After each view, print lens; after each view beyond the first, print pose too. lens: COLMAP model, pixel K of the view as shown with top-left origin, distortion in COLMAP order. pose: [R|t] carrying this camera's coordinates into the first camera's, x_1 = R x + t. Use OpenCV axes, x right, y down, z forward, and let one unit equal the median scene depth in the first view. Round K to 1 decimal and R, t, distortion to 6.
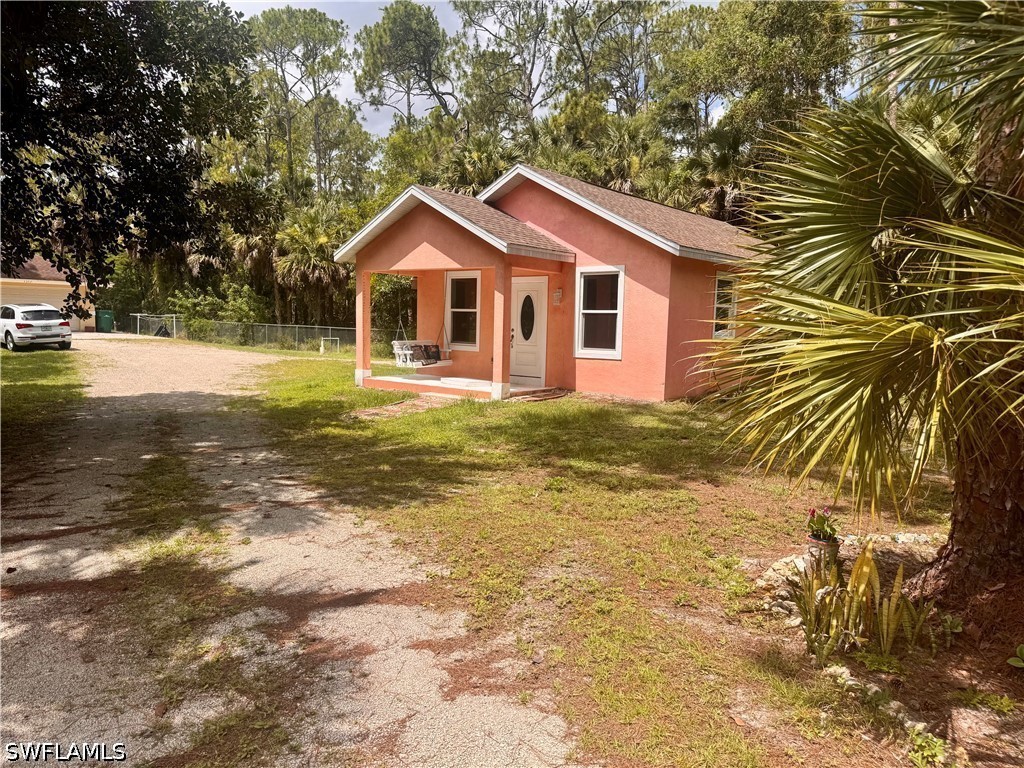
lens RADIAL K [[726.2, 0, 517.3], [0, 726.2, 383.8], [0, 0, 1]] dist [0.029016, -0.029134]
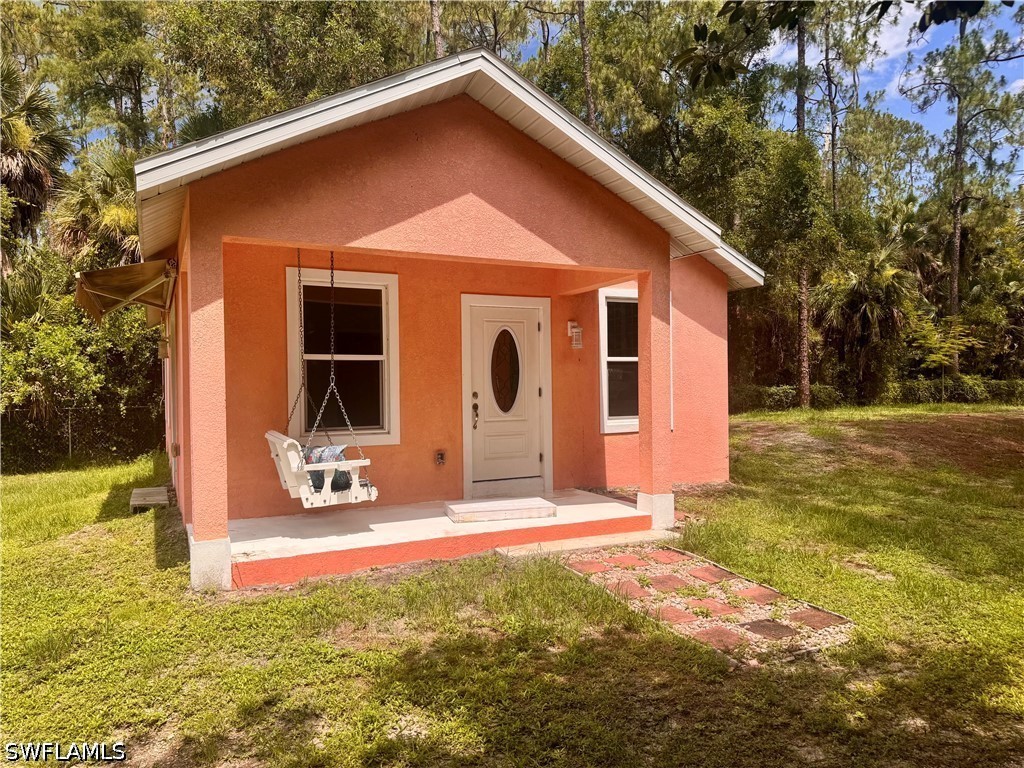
lens RADIAL K [[726.2, 0, 517.3], [0, 726.2, 383.8], [0, 0, 1]] dist [0.029016, -0.029134]
pose [[0.366047, -0.021338, 0.930352, -0.509481], [0.102878, 0.994537, -0.017668, -0.074198], [-0.924892, 0.102180, 0.366243, 0.828410]]
